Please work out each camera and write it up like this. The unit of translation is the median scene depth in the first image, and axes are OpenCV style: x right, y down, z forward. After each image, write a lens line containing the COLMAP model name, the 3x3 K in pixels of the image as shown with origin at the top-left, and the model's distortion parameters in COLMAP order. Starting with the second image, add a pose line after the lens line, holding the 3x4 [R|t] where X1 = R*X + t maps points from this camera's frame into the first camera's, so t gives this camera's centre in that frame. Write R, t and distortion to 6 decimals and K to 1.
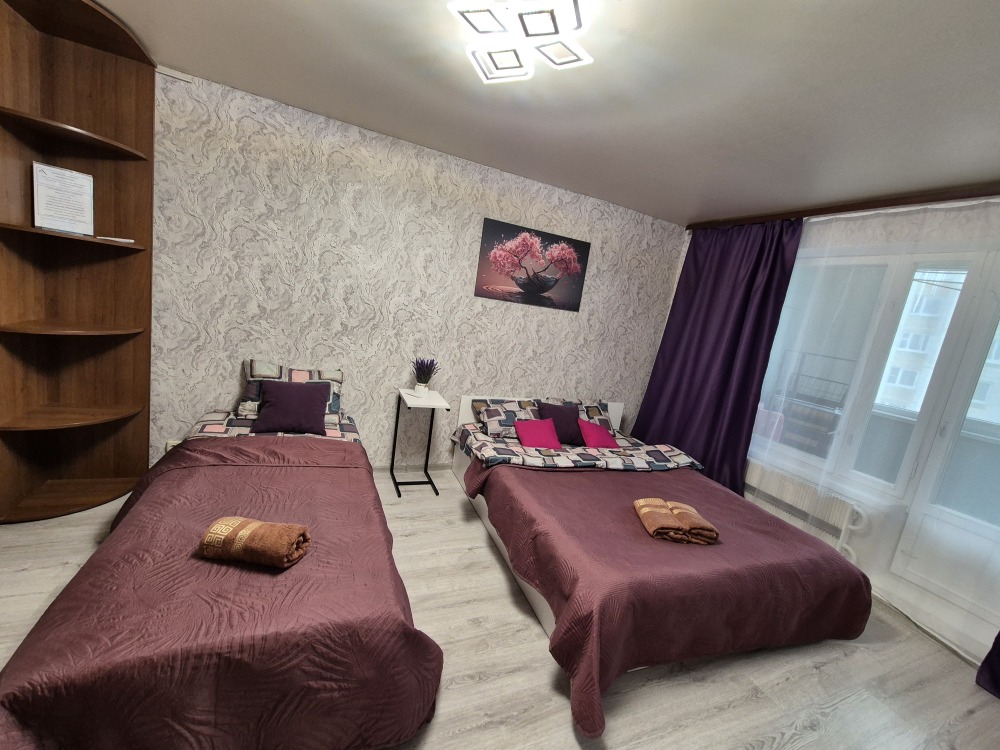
lens RADIAL K [[410.0, 0, 502.0], [0, 410.0, 374.4], [0, 0, 1]] dist [0.003767, -0.000702]
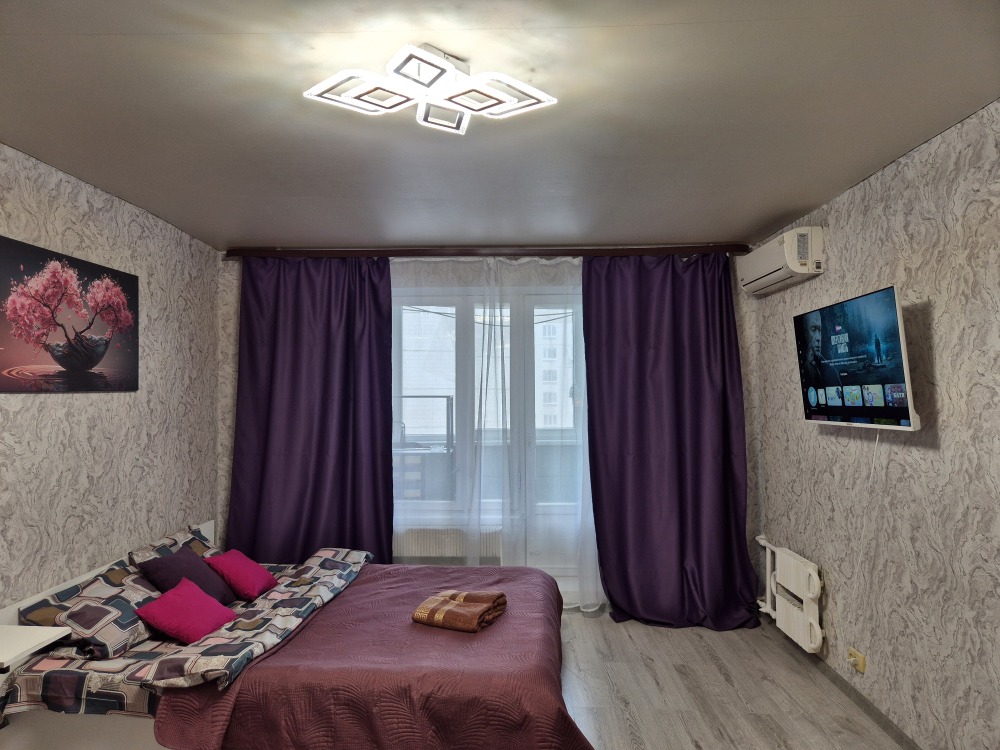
lens RADIAL K [[666.8, 0, 483.4], [0, 666.8, 377.5], [0, 0, 1]] dist [0.062797, -0.054039]
pose [[0.428642, -0.135839, 0.893204, -0.531629], [0.221940, 0.974171, 0.041645, -0.119187], [-0.875790, 0.180387, 0.447719, 0.161454]]
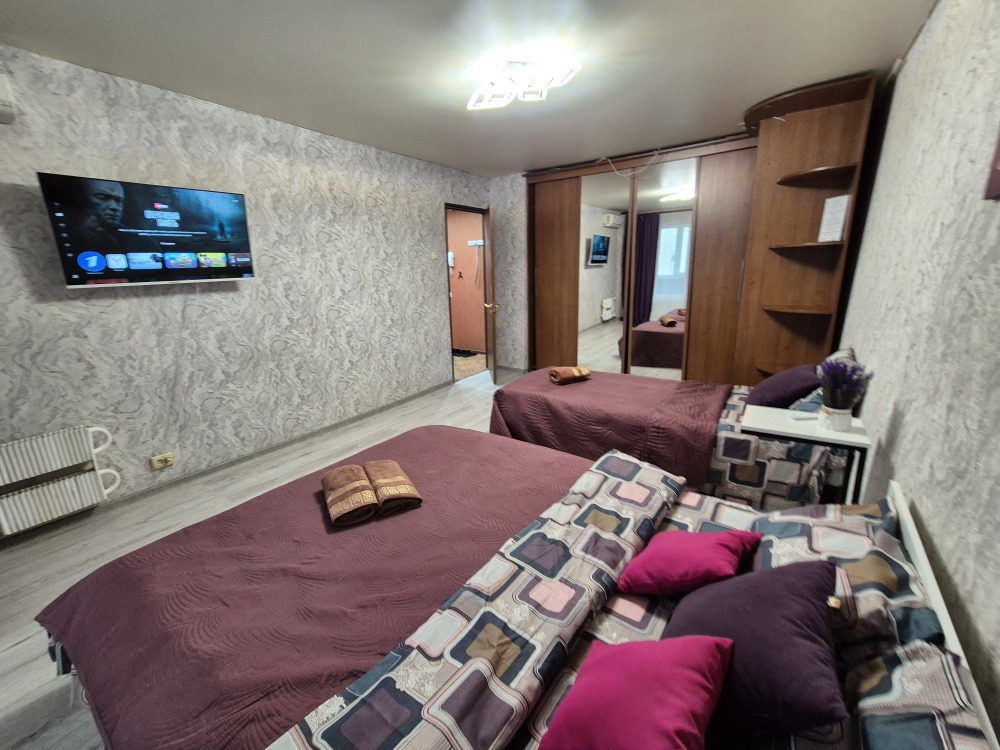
lens RADIAL K [[410.0, 0, 484.7], [0, 410.0, 376.0], [0, 0, 1]] dist [0.003767, -0.000702]
pose [[-0.848079, 0.004819, -0.529847, 0.450606], [-0.188230, 0.931997, 0.309761, -0.091373], [0.495309, 0.362435, -0.789500, 1.142627]]
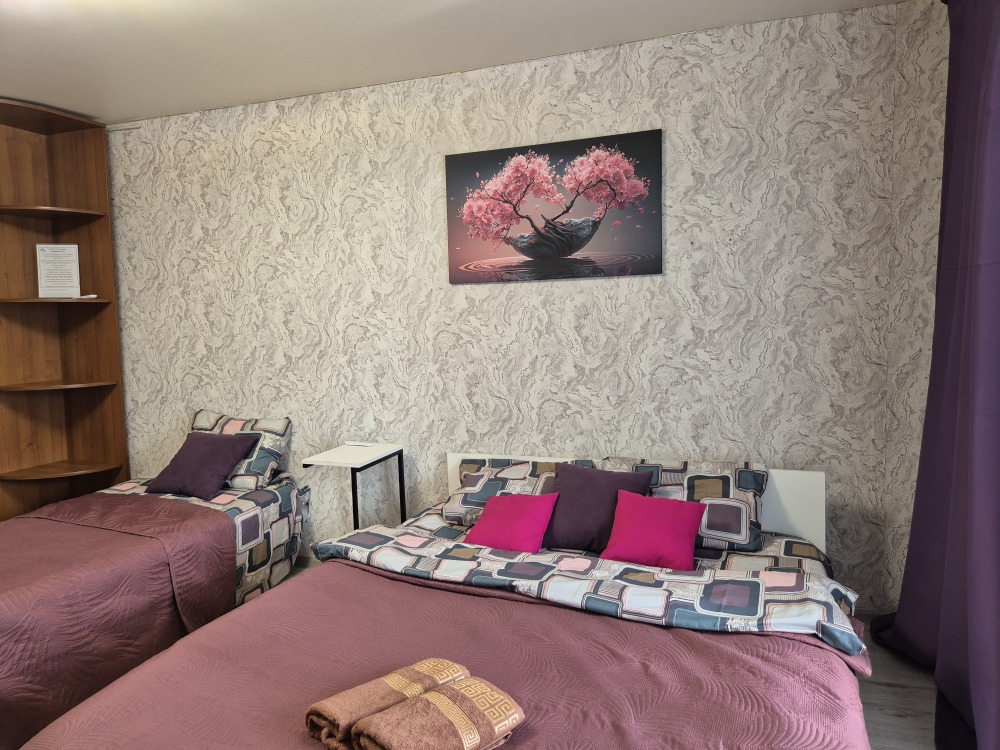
lens RADIAL K [[666.8, 0, 500.0], [0, 666.8, 371.1], [0, 0, 1]] dist [0.062797, -0.054039]
pose [[0.712933, -0.111363, -0.692333, 0.673261], [0.011526, 0.989037, -0.147220, 0.082262], [0.701137, 0.096978, 0.706401, 0.385632]]
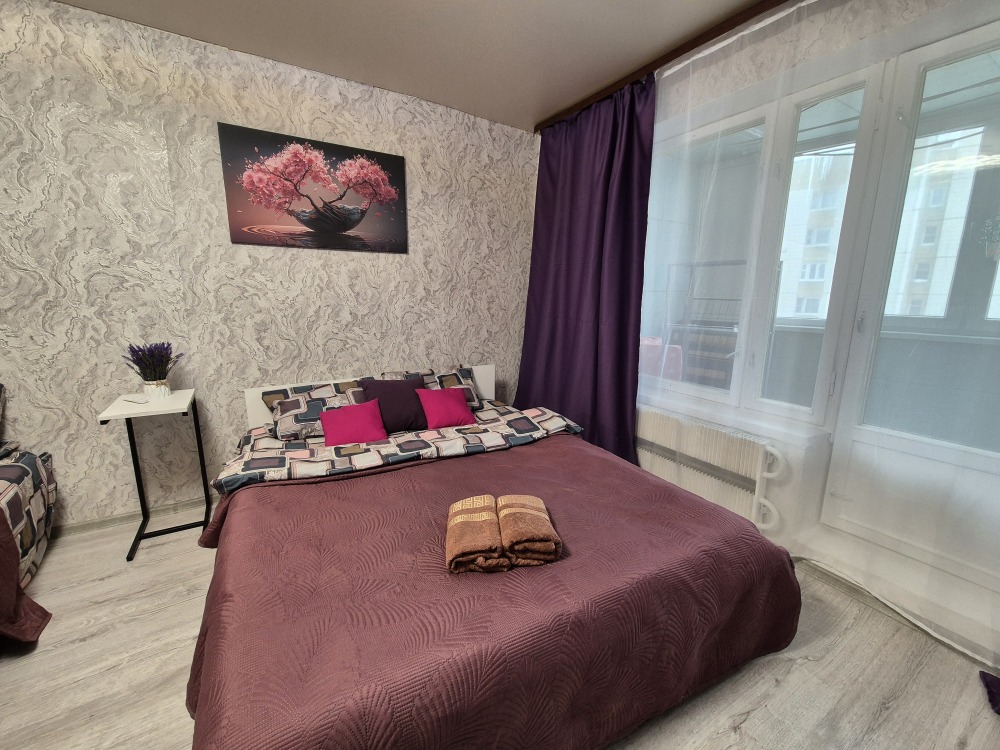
lens RADIAL K [[410.0, 0, 498.2], [0, 410.0, 370.7], [0, 0, 1]] dist [0.003767, -0.000702]
pose [[0.979618, -0.163105, 0.117240, 0.263817], [0.159847, 0.986458, 0.036737, 0.067789], [-0.121645, -0.017248, 0.992424, 0.270993]]
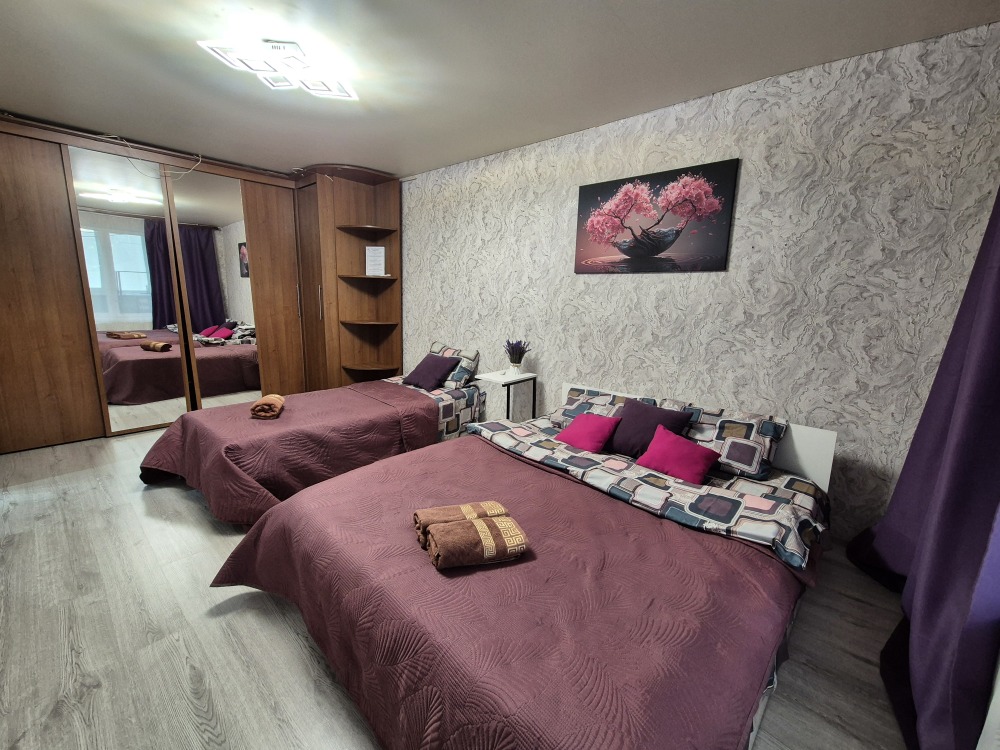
lens RADIAL K [[410.0, 0, 499.1], [0, 410.0, 373.0], [0, 0, 1]] dist [0.003767, -0.000702]
pose [[0.427125, 0.029389, -0.903715, 0.722784], [-0.119056, 0.992598, -0.023991, 0.074025], [0.896320, 0.117840, 0.427462, 0.499657]]
